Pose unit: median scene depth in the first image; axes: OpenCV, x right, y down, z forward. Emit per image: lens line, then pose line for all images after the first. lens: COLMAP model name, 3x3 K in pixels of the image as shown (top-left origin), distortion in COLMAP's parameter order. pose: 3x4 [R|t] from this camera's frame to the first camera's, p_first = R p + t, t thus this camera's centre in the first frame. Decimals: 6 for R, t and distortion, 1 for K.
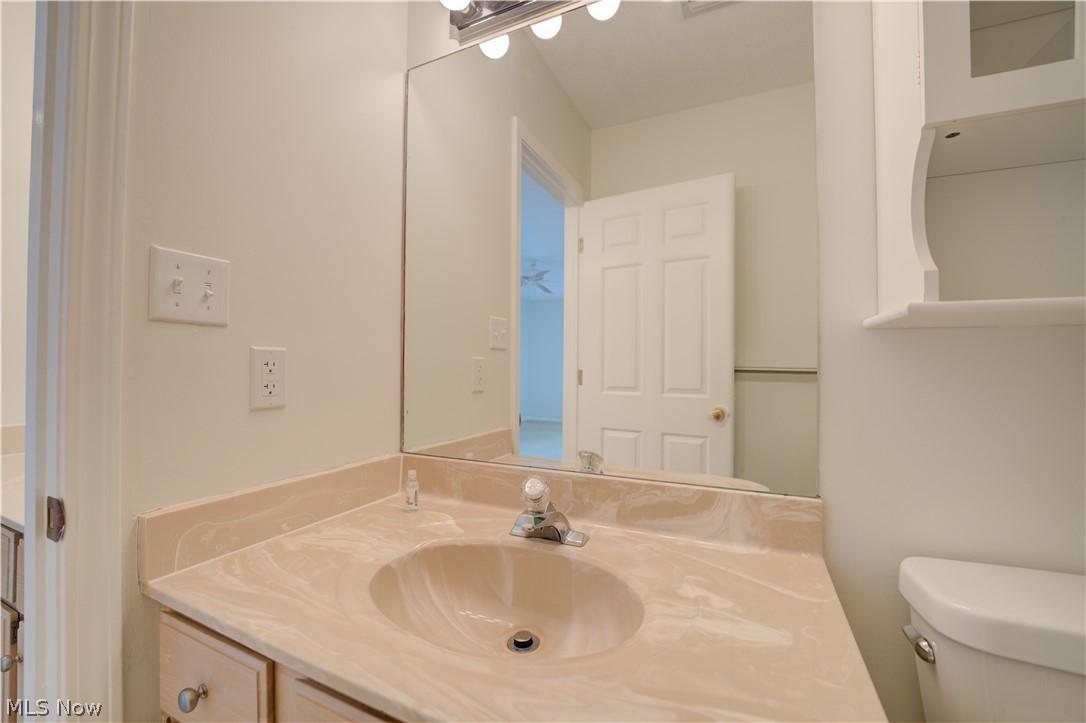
lens RADIAL K [[436.1, 0, 523.9], [0, 436.1, 357.7], [0, 0, 1]] dist [-0.031811, 0.004336]
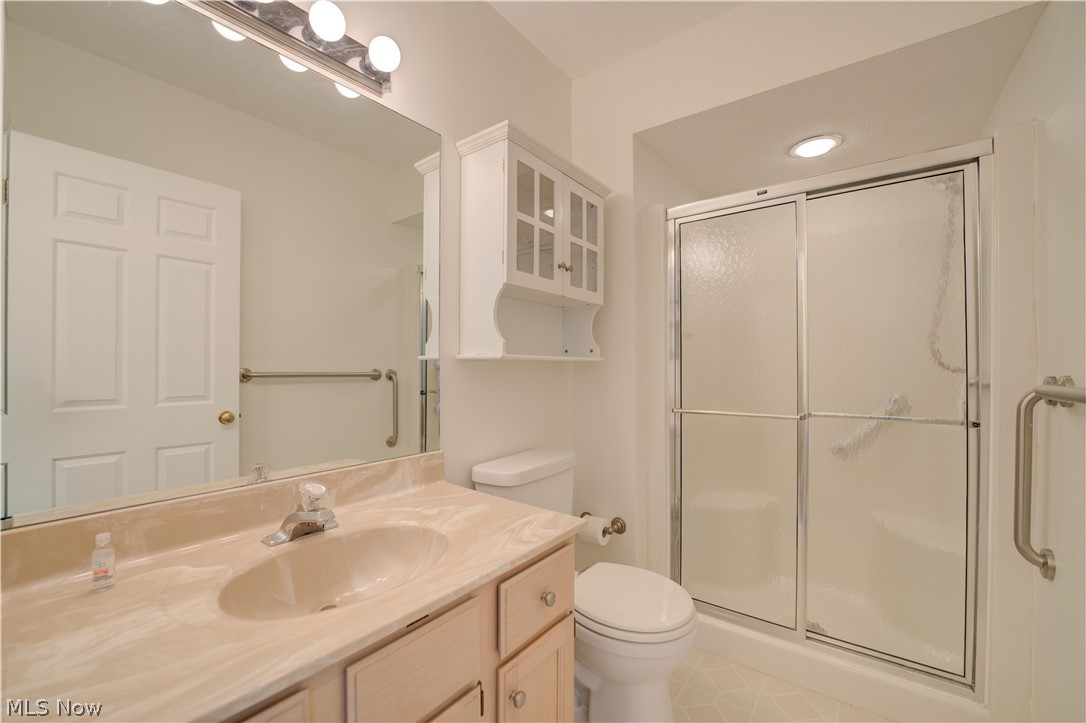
lens RADIAL K [[436.1, 0, 542.9], [0, 436.1, 363.7], [0, 0, 1]] dist [-0.031811, 0.004336]
pose [[0.220632, -0.003320, 0.975352, -0.940884], [-0.025202, 0.999641, 0.009103, -0.067799], [-0.975032, -0.026589, 0.220469, 0.138314]]
